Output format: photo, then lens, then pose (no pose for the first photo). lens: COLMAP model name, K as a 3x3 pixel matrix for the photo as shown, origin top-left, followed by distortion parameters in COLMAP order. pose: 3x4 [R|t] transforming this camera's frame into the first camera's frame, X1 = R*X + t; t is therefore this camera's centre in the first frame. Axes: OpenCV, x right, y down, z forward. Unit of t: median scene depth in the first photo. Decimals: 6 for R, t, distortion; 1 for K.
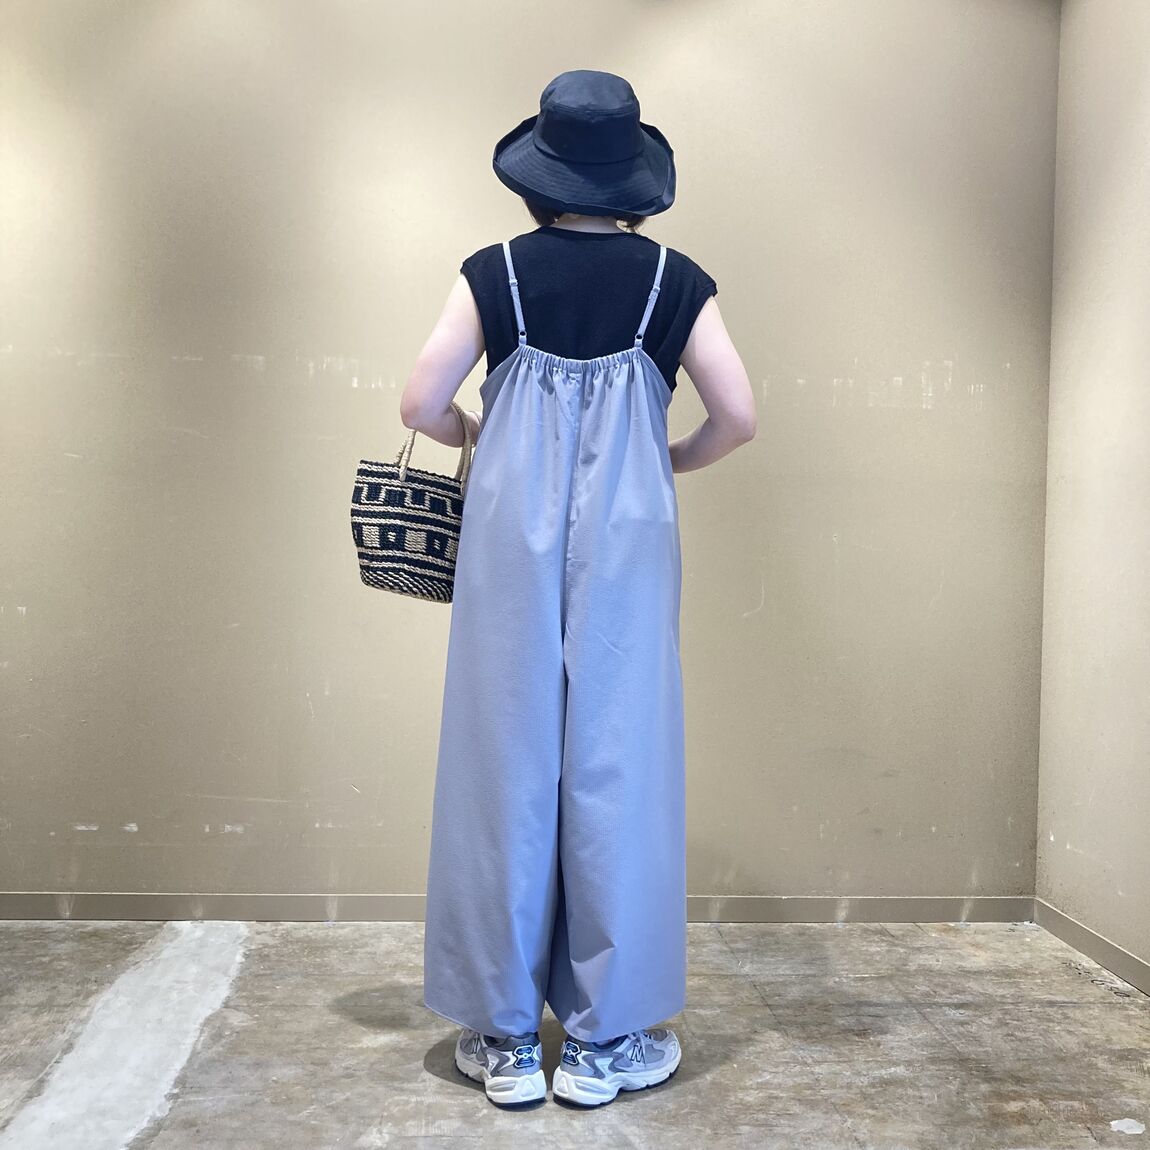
lens RADIAL K [[1277.3, 0, 566.0], [0, 1277.3, 580.2], [0, 0, 1]] dist [0.031169, 0.000000]
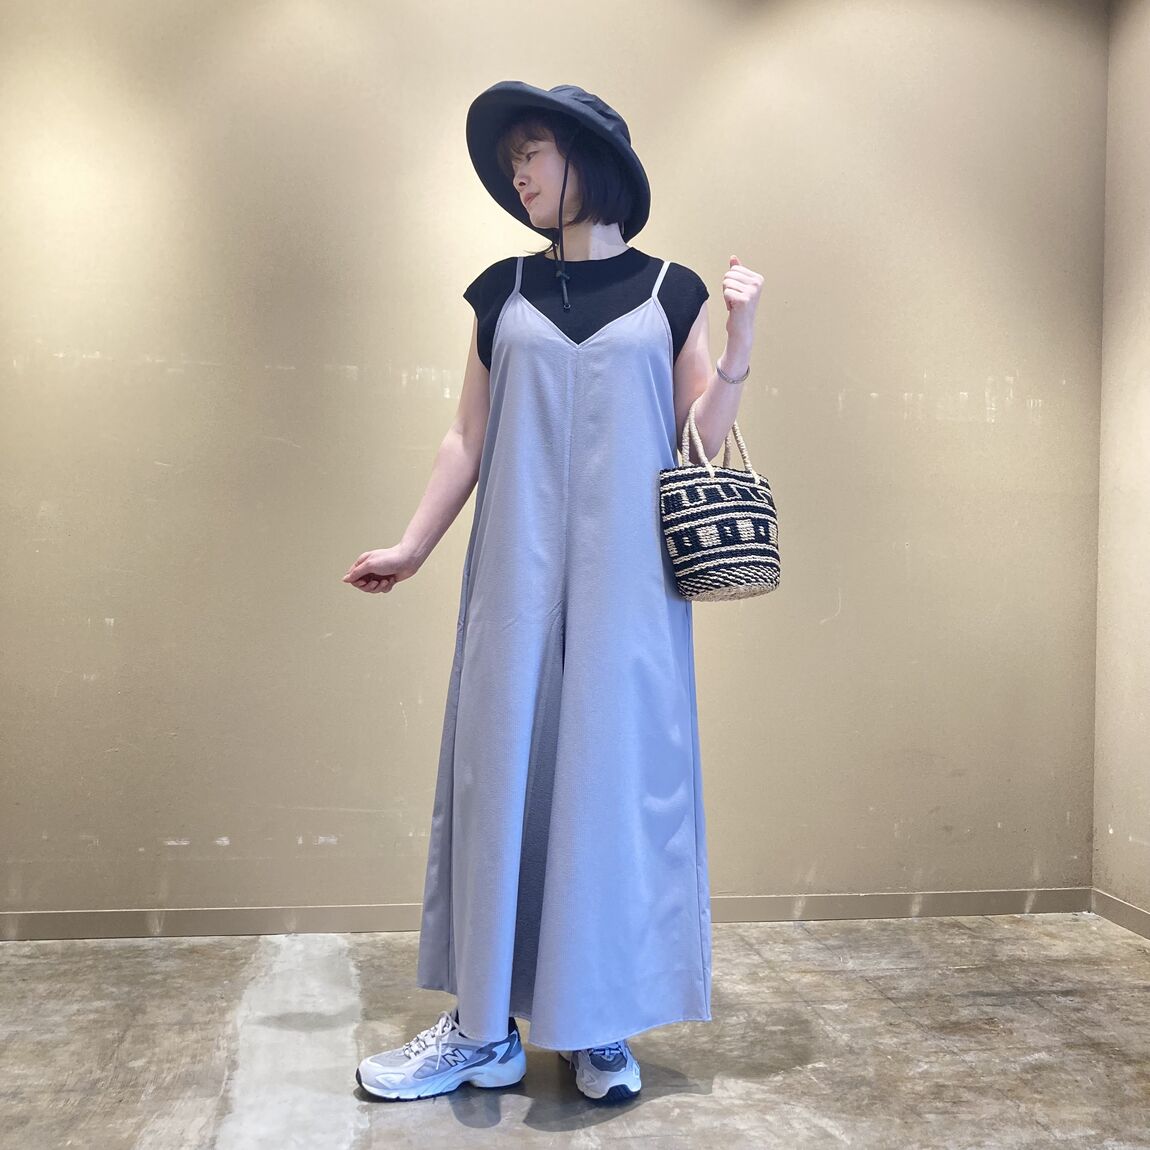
lens RADIAL K [[1277.3, 0, 573.2], [0, 1277.3, 569.9], [0, 0, 1]] dist [0.031169, 0.000000]
pose [[0.995590, -0.004200, 0.093712, -0.174373], [0.005331, 0.999916, -0.011818, -0.003114], [-0.093654, 0.012266, 0.995529, -0.009885]]
